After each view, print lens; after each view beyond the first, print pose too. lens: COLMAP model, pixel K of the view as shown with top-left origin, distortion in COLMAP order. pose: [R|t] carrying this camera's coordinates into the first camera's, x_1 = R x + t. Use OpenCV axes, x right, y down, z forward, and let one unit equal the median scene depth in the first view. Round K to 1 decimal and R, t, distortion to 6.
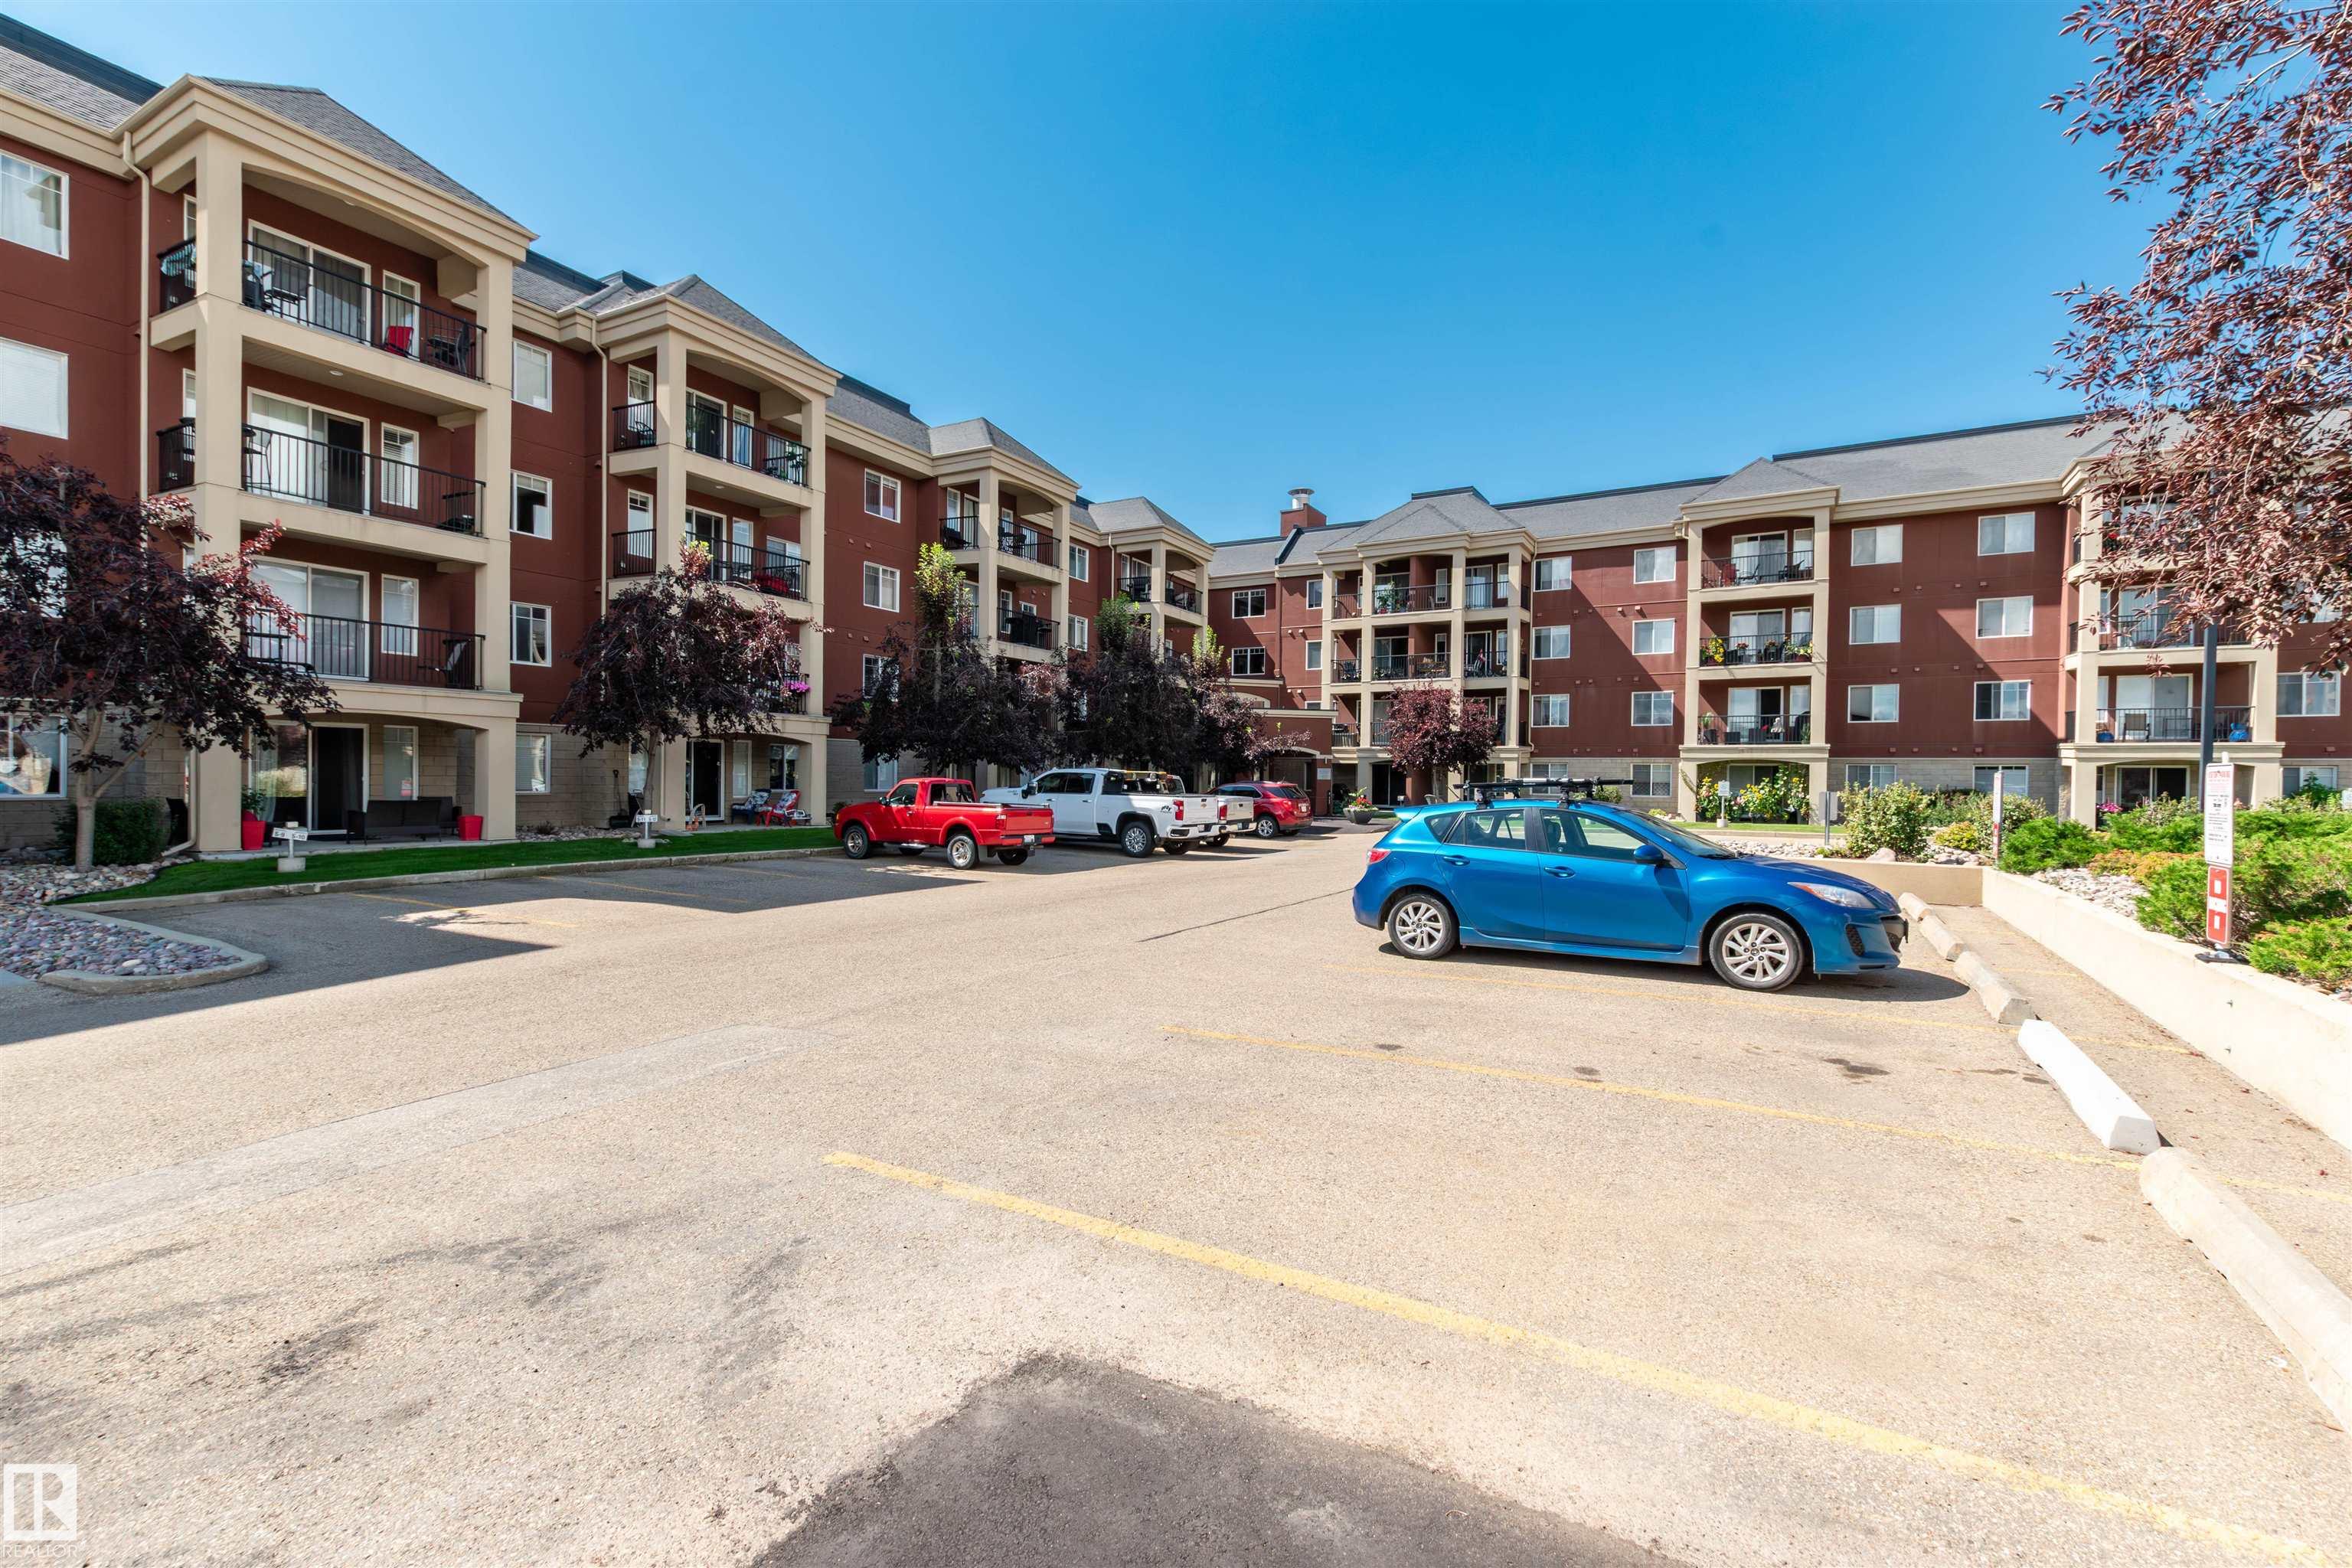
lens RADIAL K [[1026.2, 0, 1176.0], [0, 1026.2, 784.0], [0, 0, 1]] dist [0.002823, -0.000875]
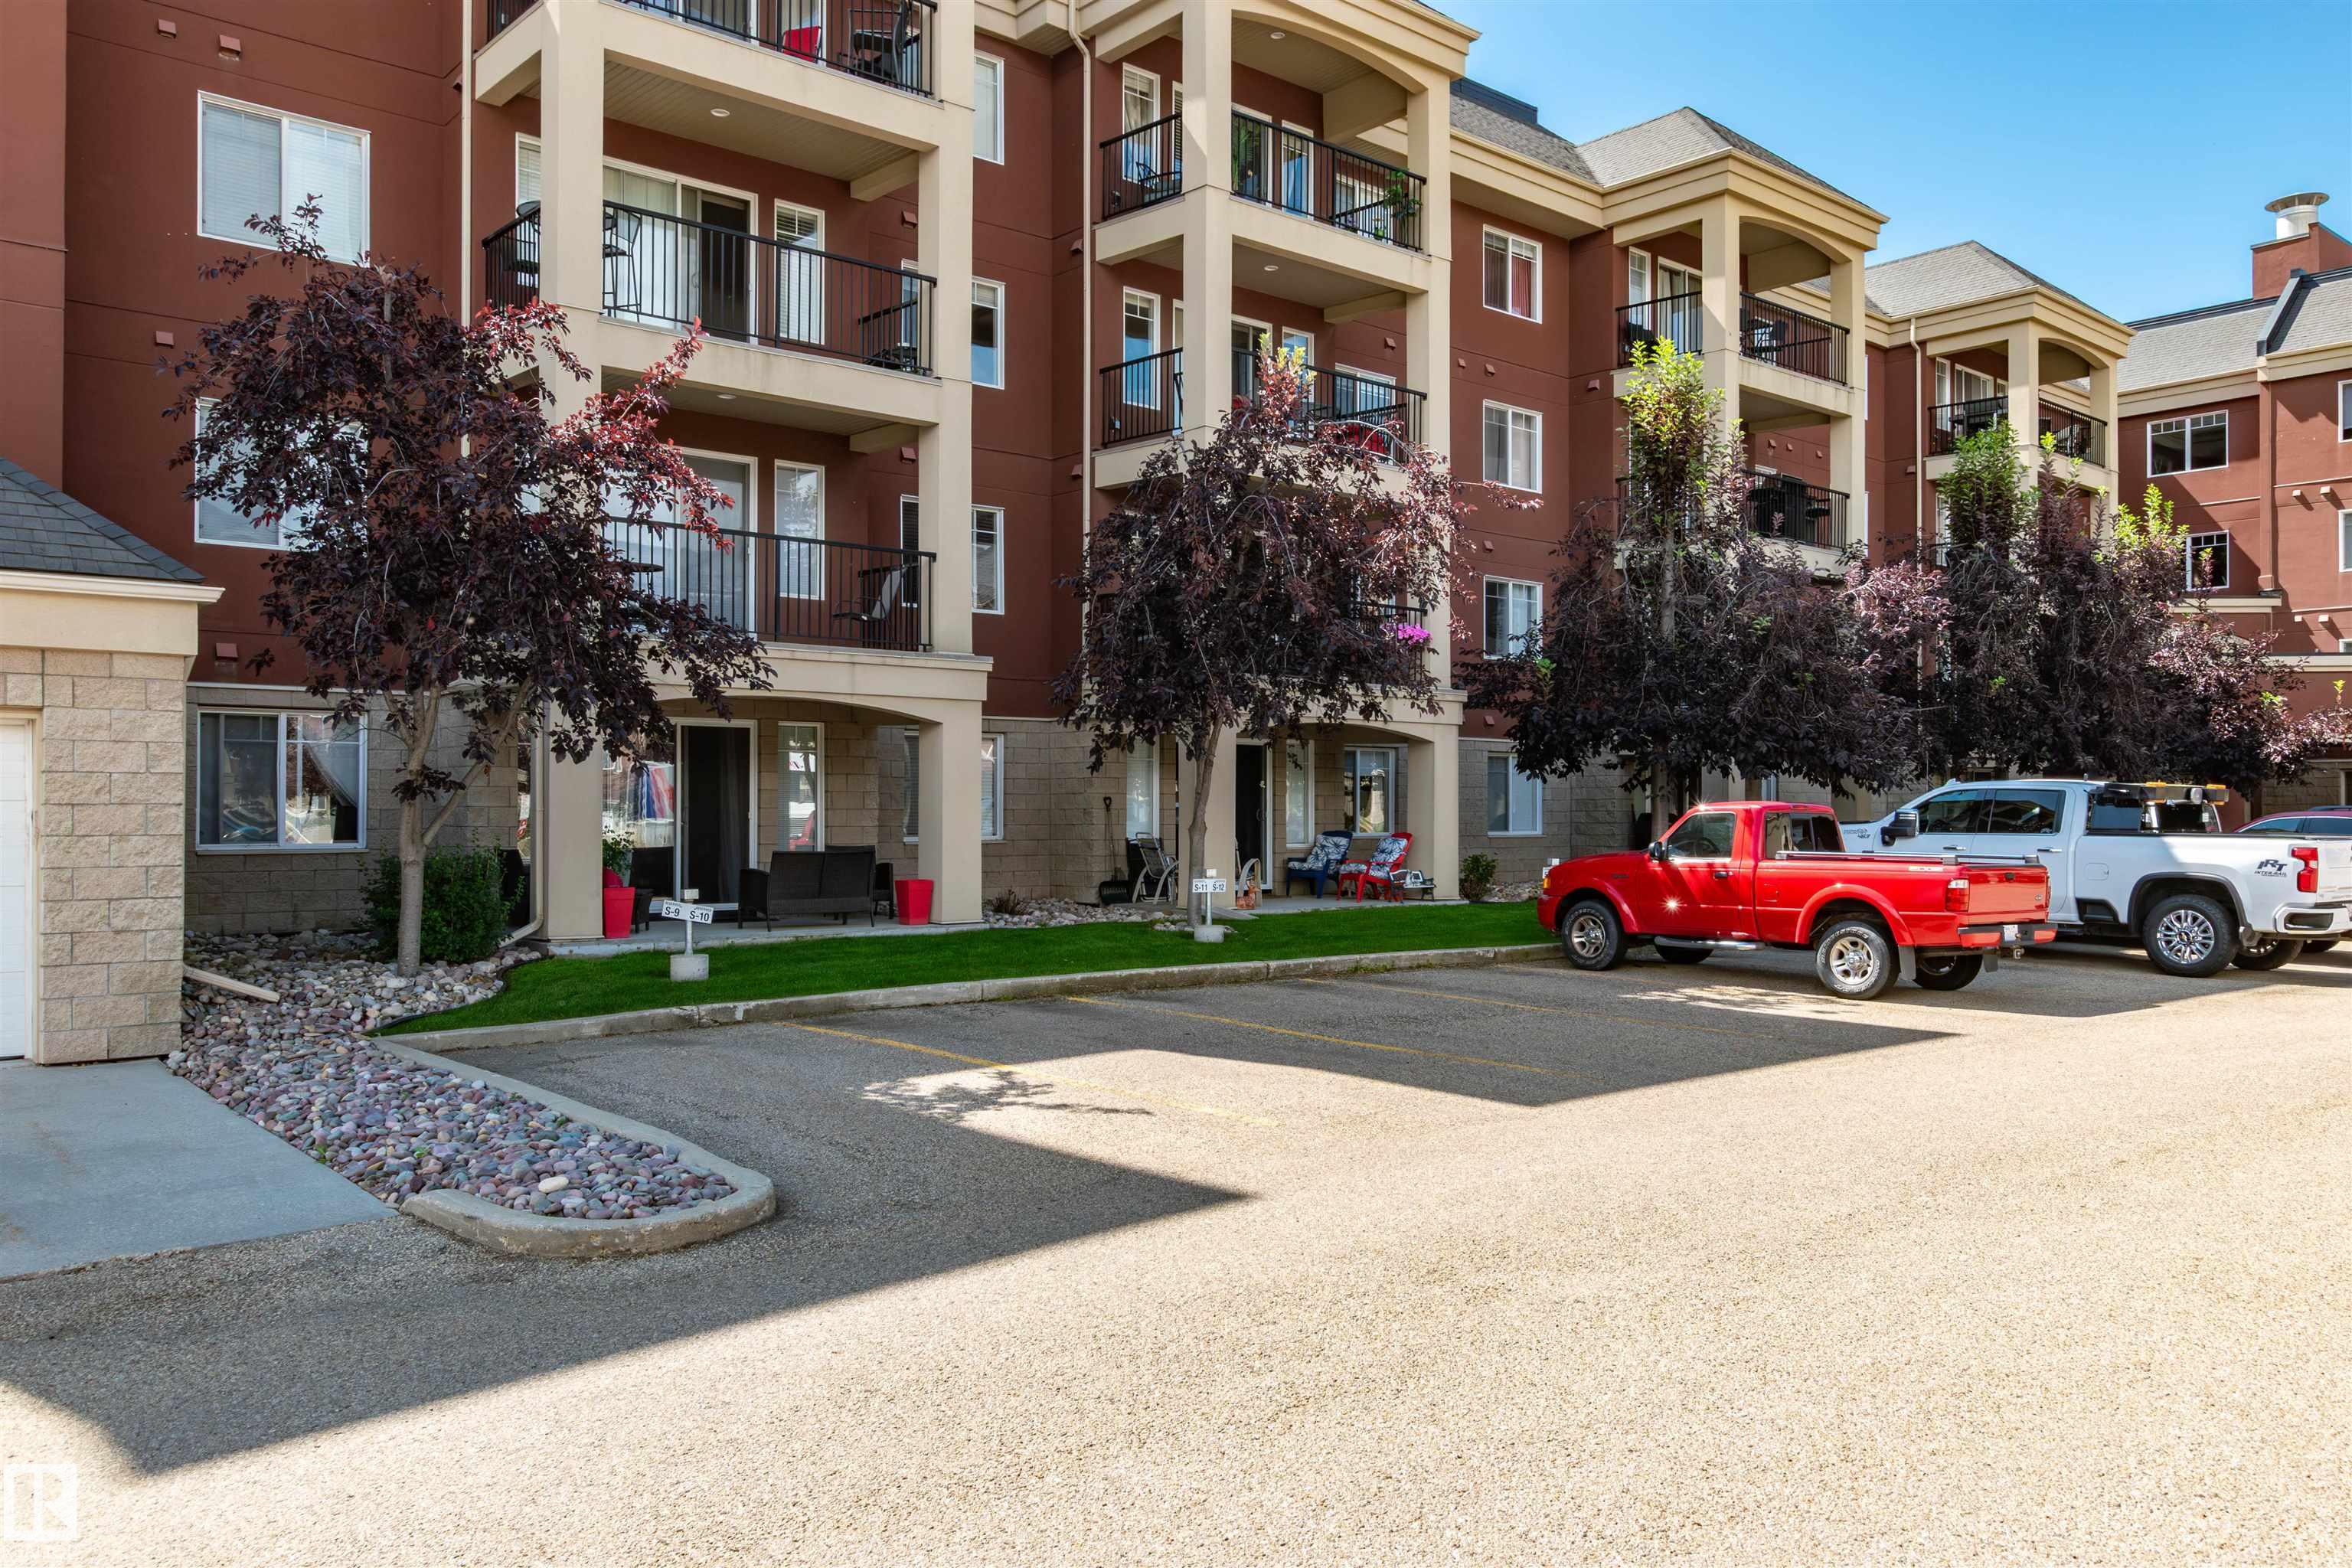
lens RADIAL K [[1774.3, 0, 1176.0], [0, 1774.3, 784.0], [0, 0, 1]] dist [-0.002273, -0.000753]
pose [[0.934101, -0.017445, -0.356583, -0.169155], [0.008526, 0.999611, -0.026571, 0.004871], [0.356907, 0.021780, 0.933886, 0.124621]]
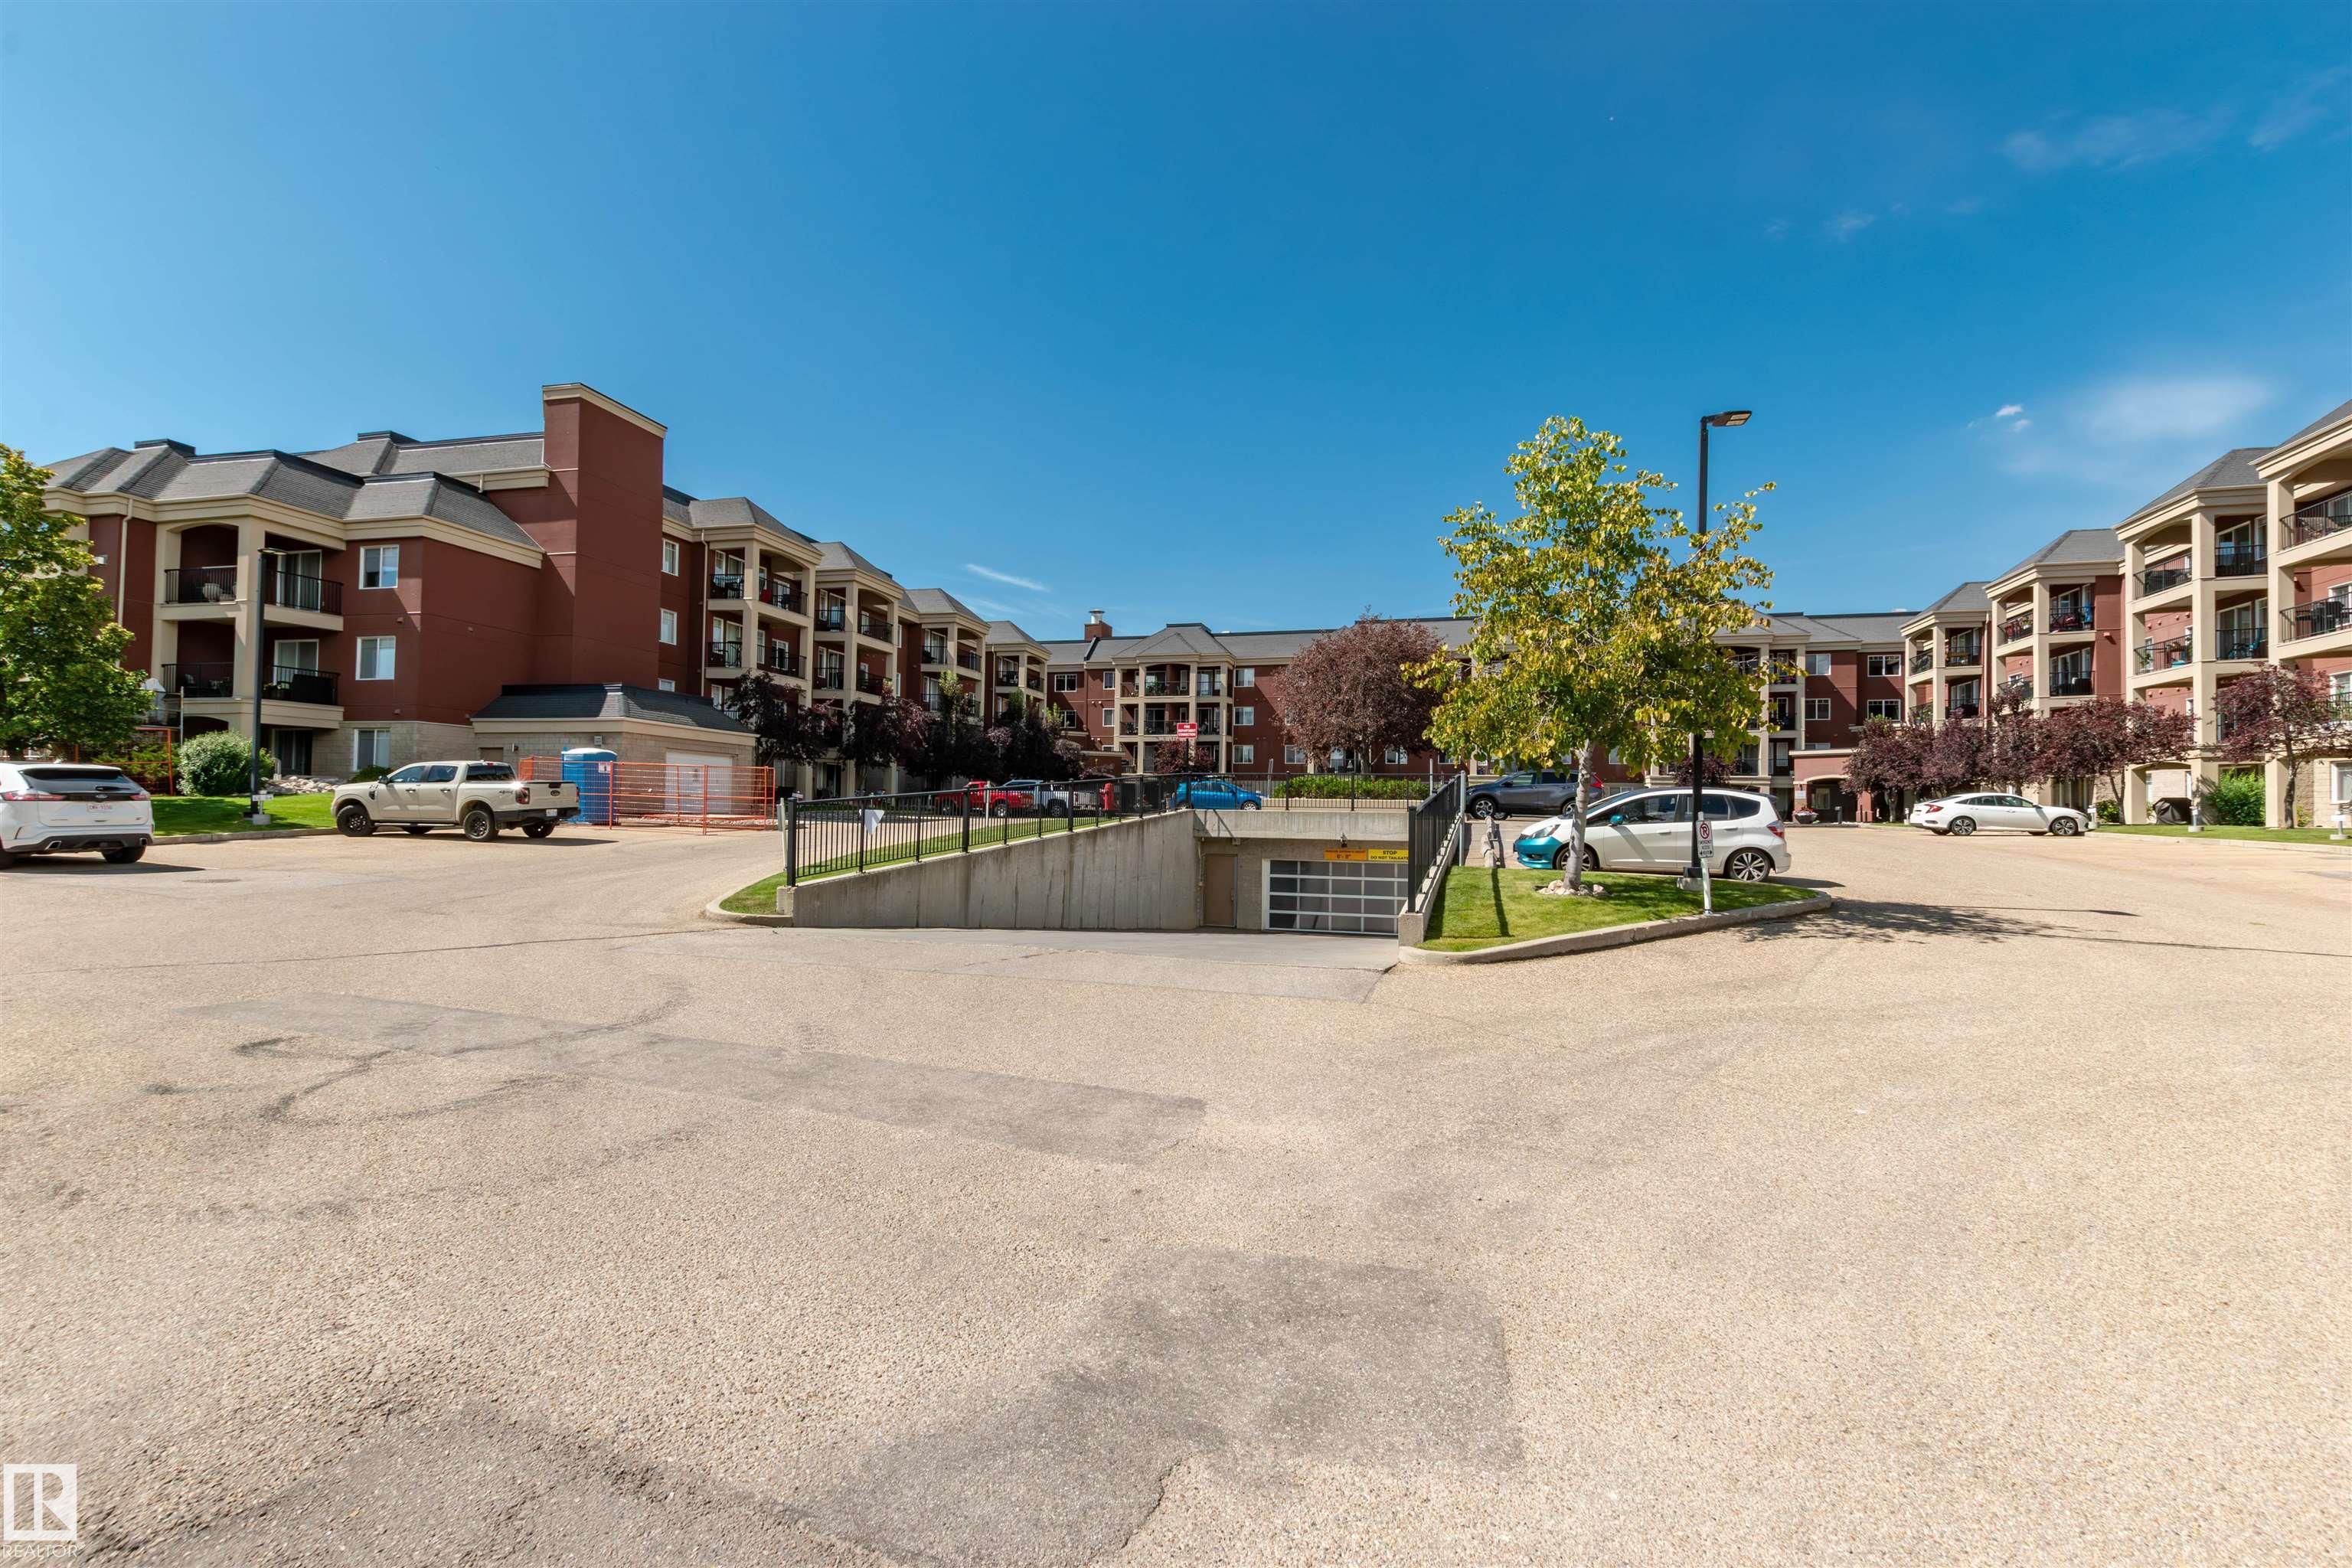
lens RADIAL K [[1026.2, 0, 1176.0], [0, 1026.2, 784.0], [0, 0, 1]] dist [0.002823, -0.000875]
pose [[0.967965, 0.009546, 0.250902, -0.345133], [-0.001794, 0.999514, -0.031106, 0.063345], [-0.251077, 0.029660, 0.967513, -1.231175]]
